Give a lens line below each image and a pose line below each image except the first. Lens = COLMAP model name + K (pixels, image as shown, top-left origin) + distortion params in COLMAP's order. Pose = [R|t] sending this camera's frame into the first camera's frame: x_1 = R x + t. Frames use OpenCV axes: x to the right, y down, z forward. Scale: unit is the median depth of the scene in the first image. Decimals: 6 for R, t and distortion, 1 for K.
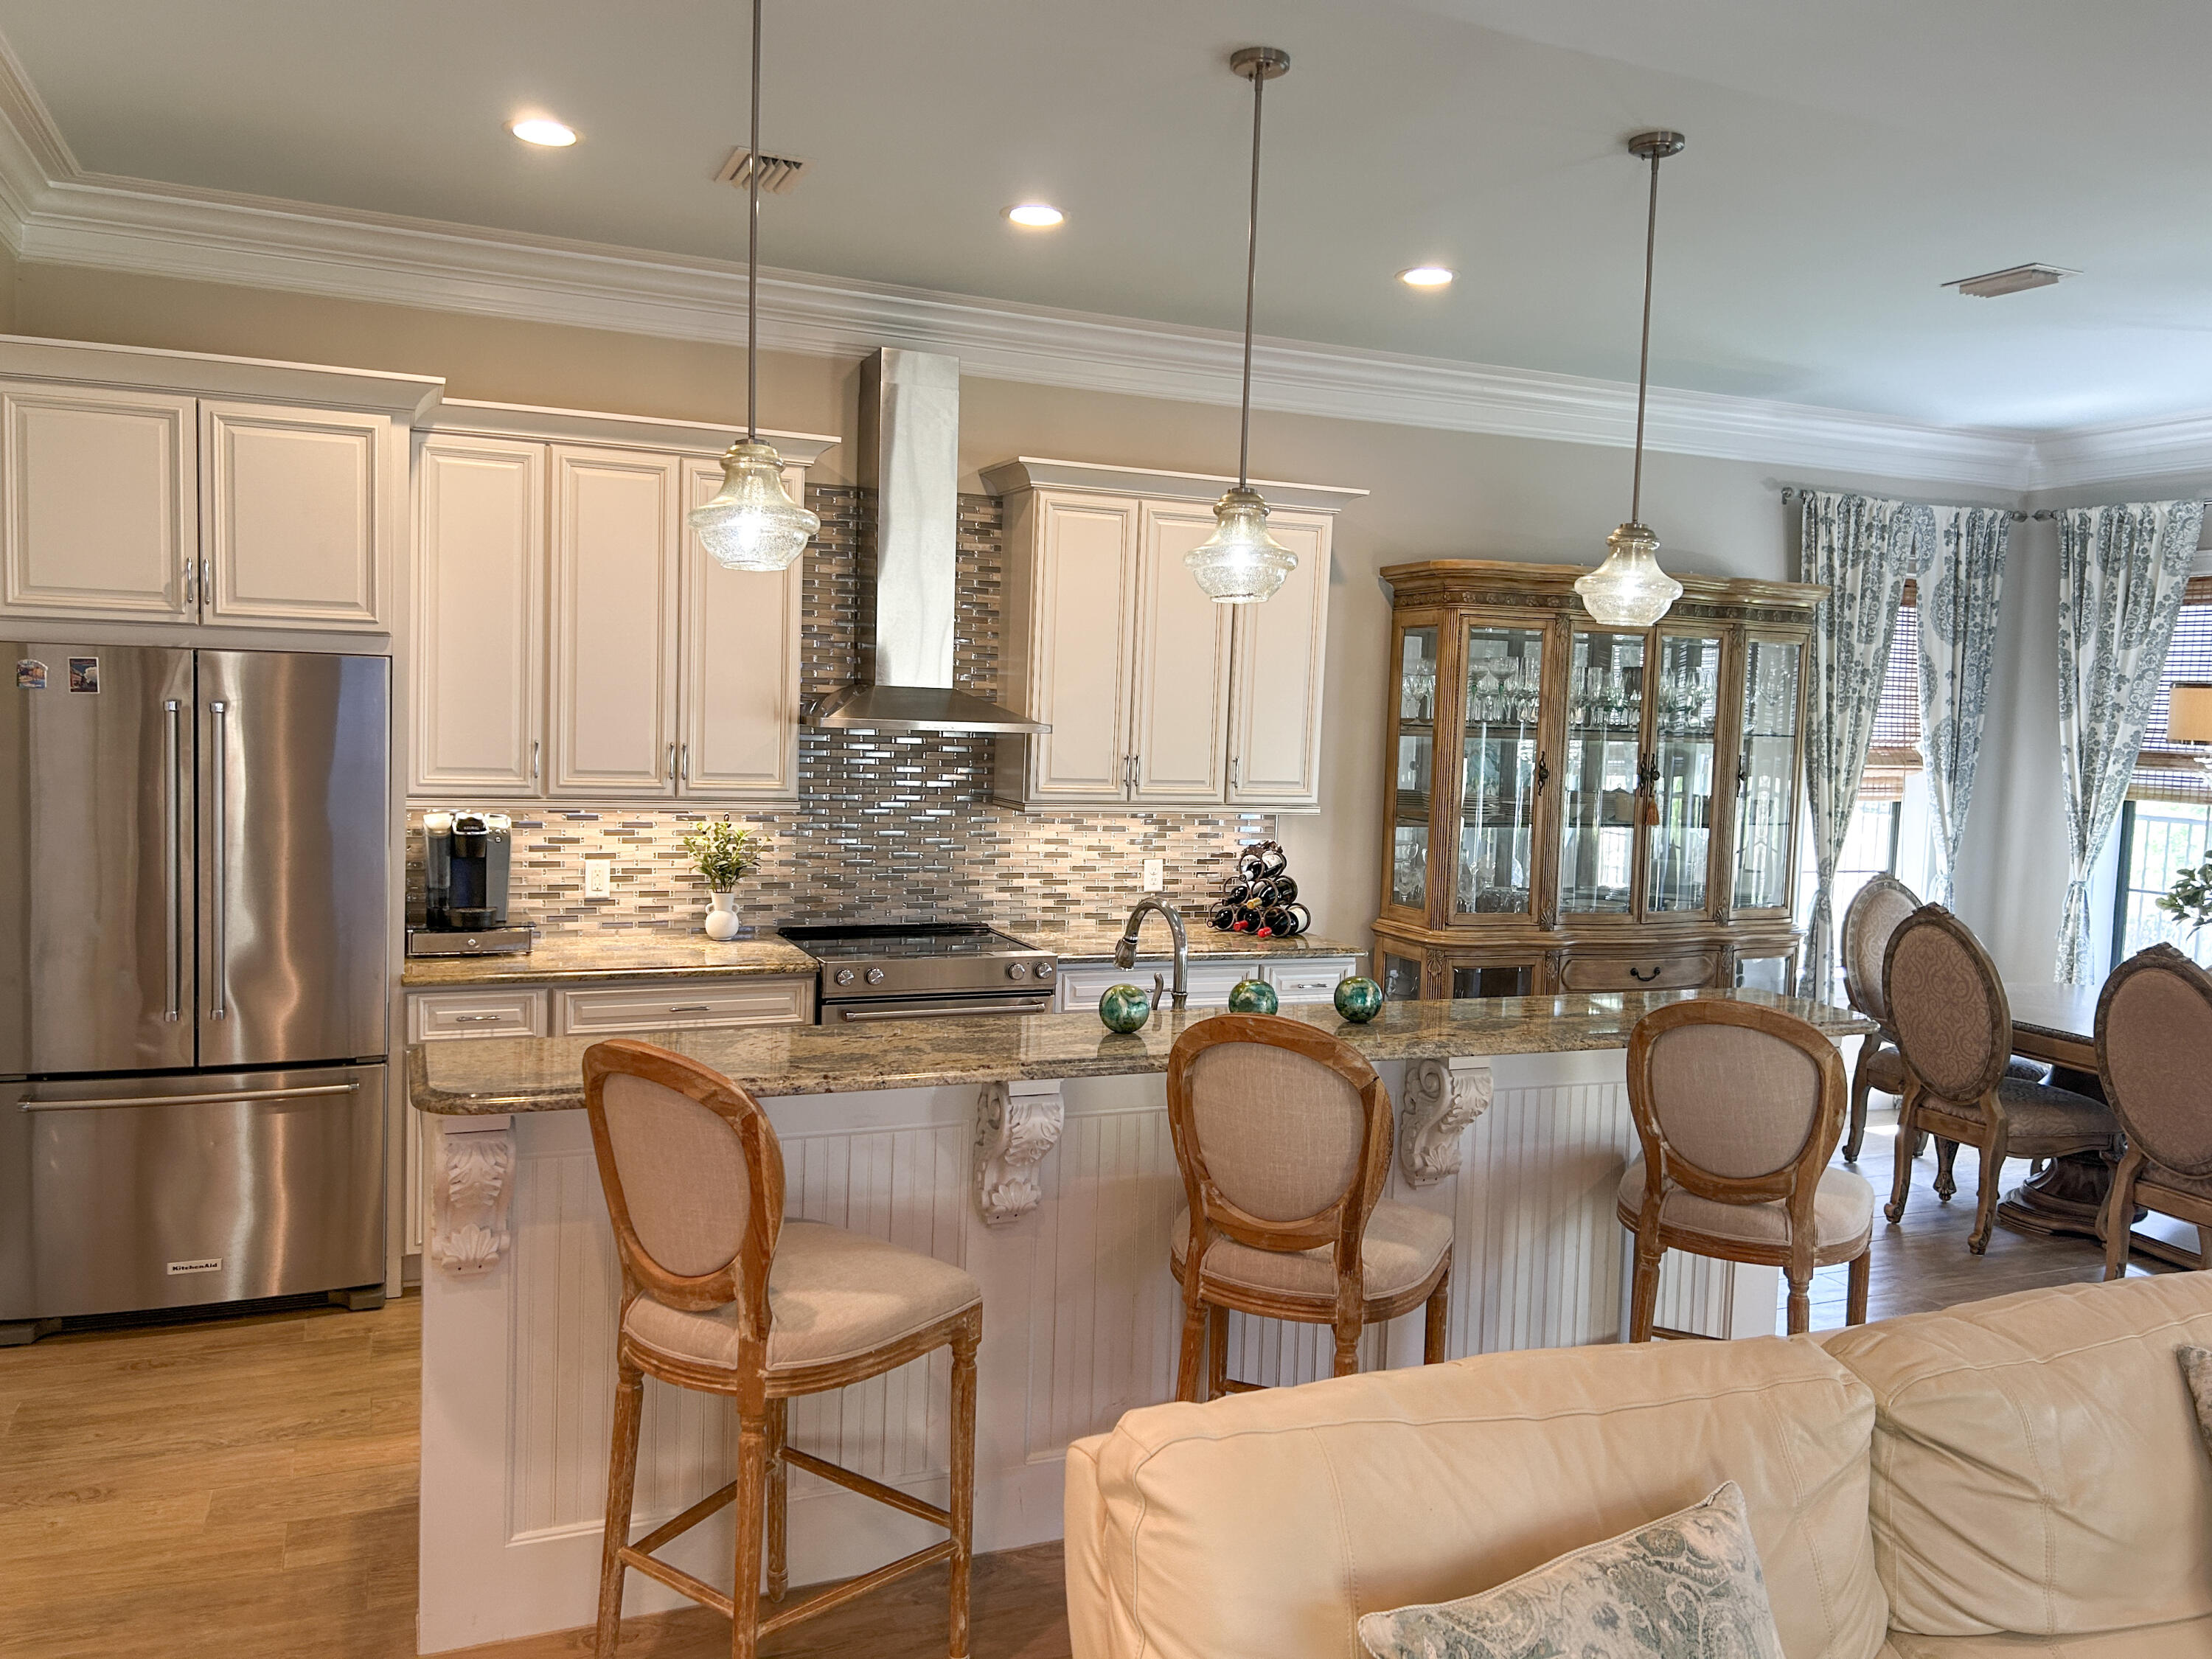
lens RADIAL K [[1662.5, 0, 1105.1], [0, 1662.5, 814.5], [0, 0, 1]] dist [0.065478, -0.004770]
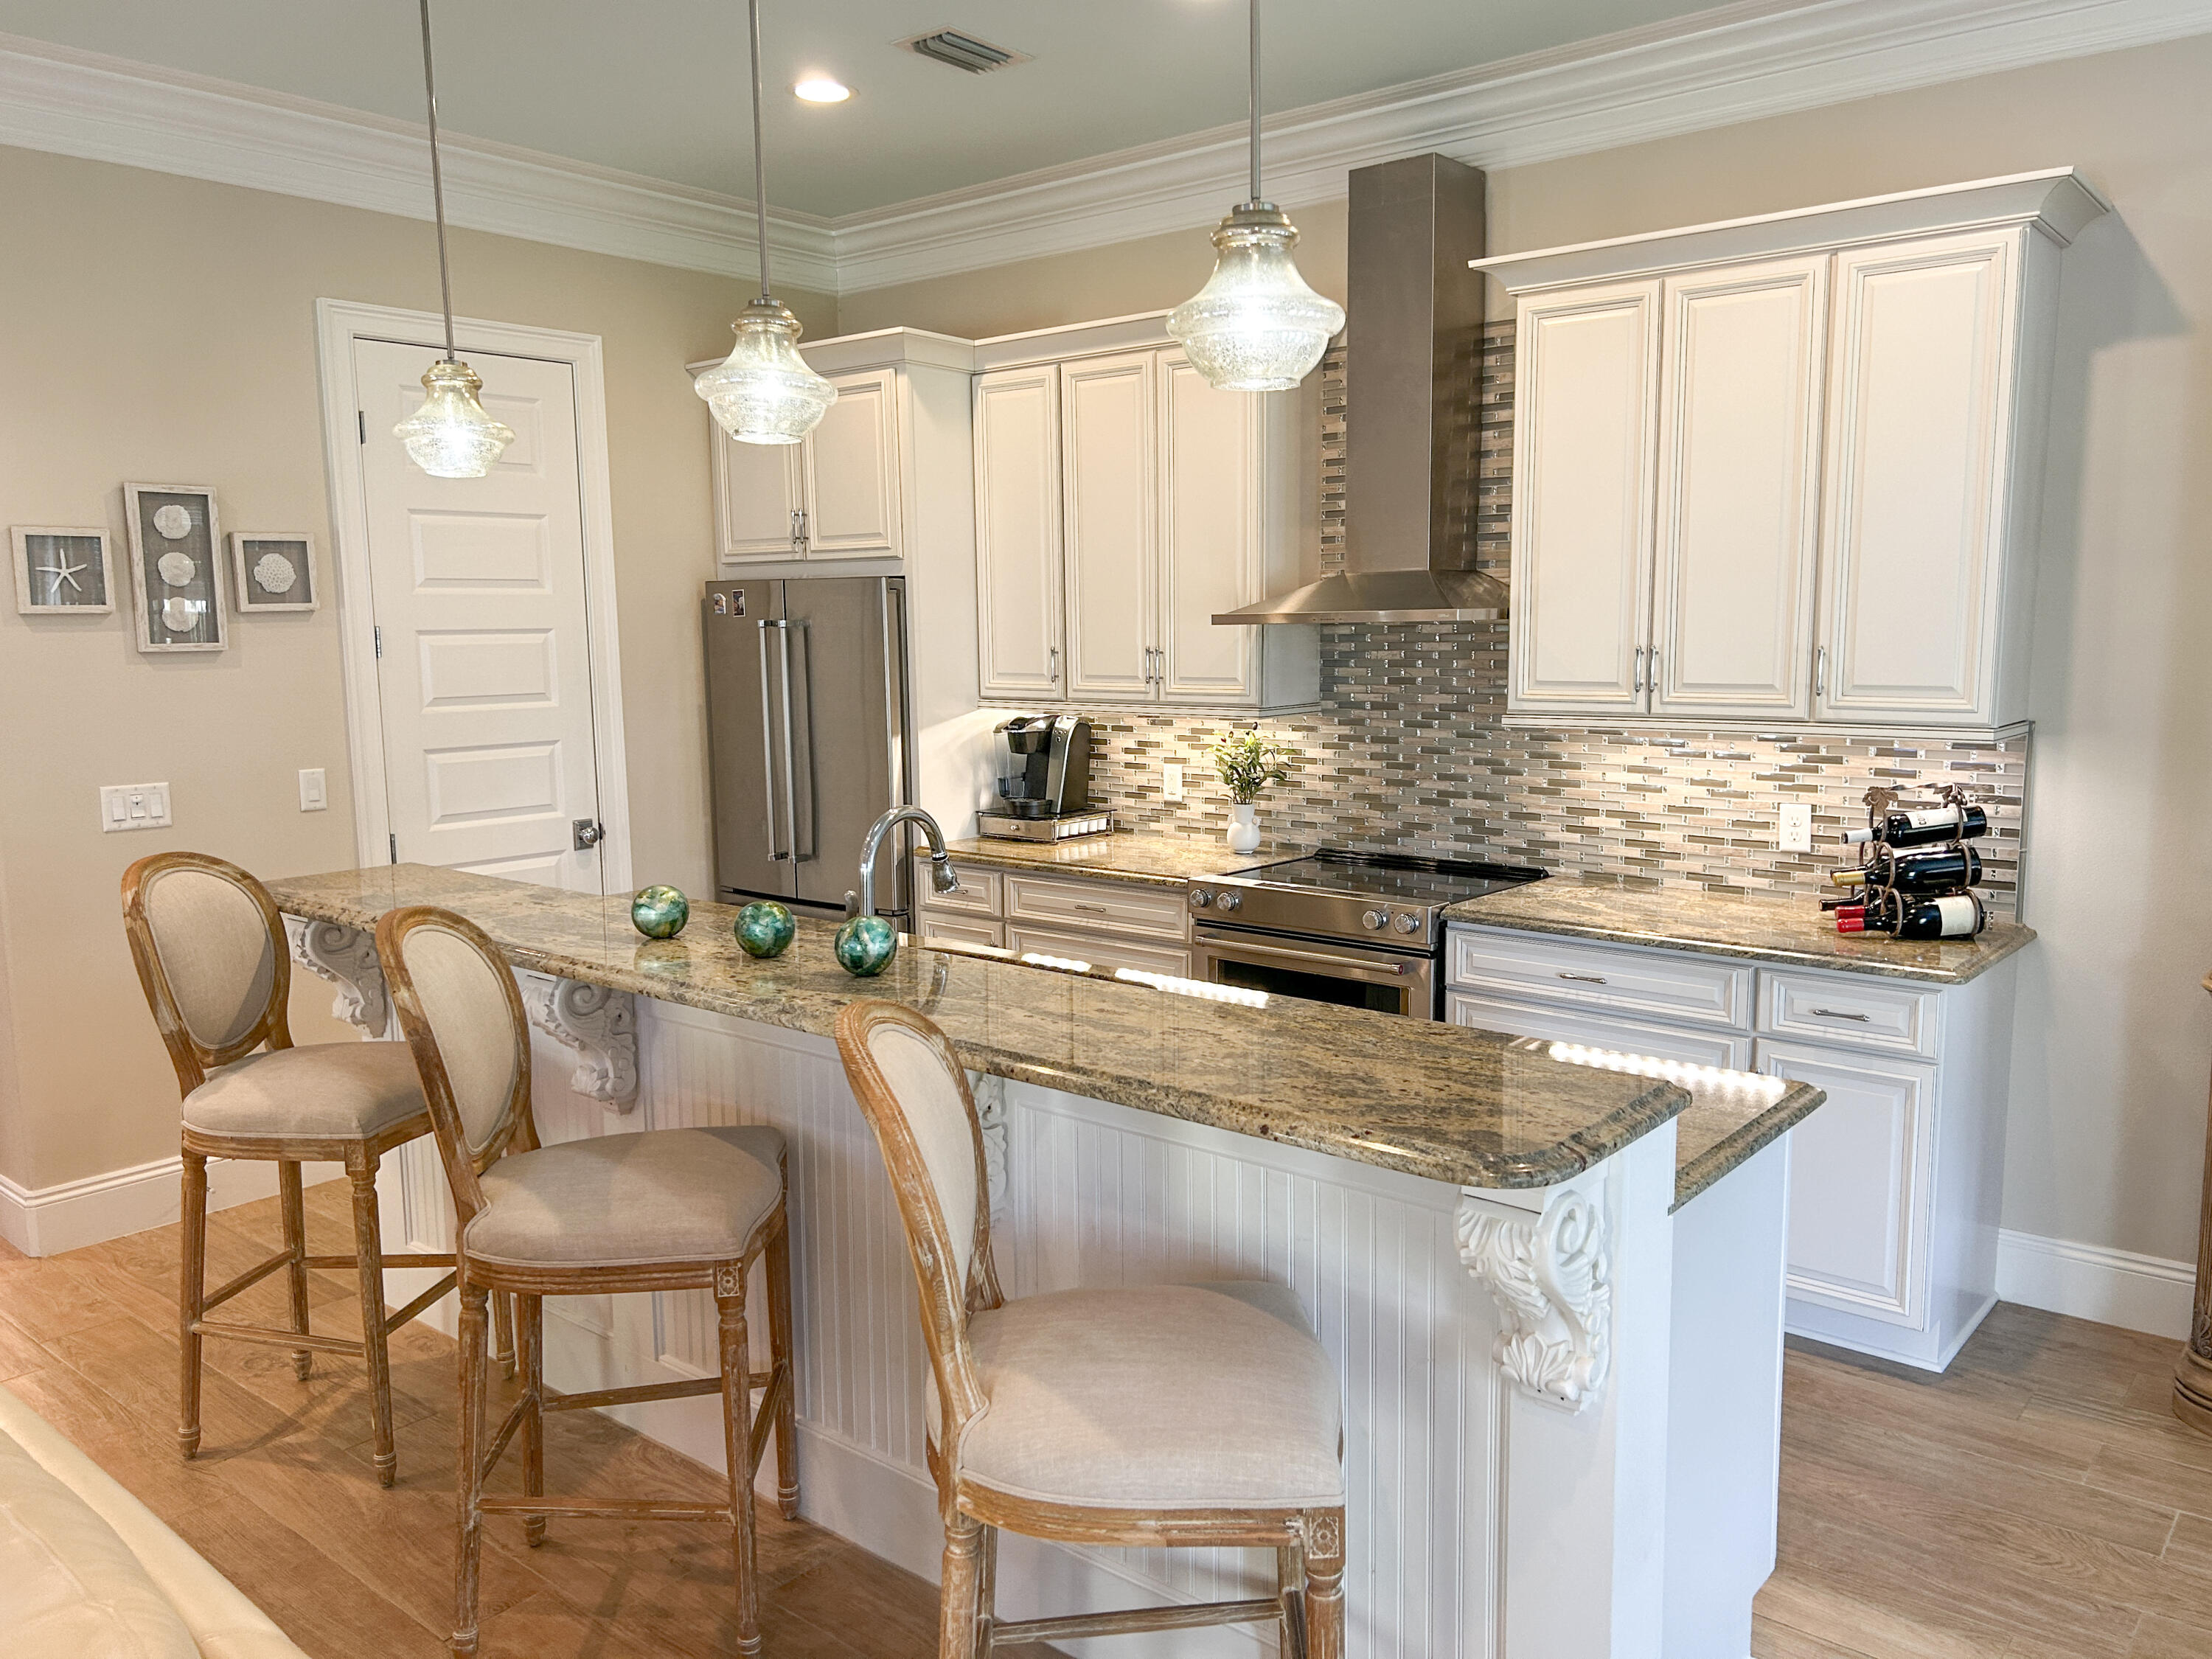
lens RADIAL K [[1662.5, 0, 1105.2], [0, 1662.5, 850.2], [0, 0, 1]] dist [0.065478, -0.004770]
pose [[0.448950, 0.085314, -0.889475, 0.555549], [-0.030517, 0.996315, 0.080159, -0.000579], [0.893036, -0.008843, 0.449899, 0.477217]]
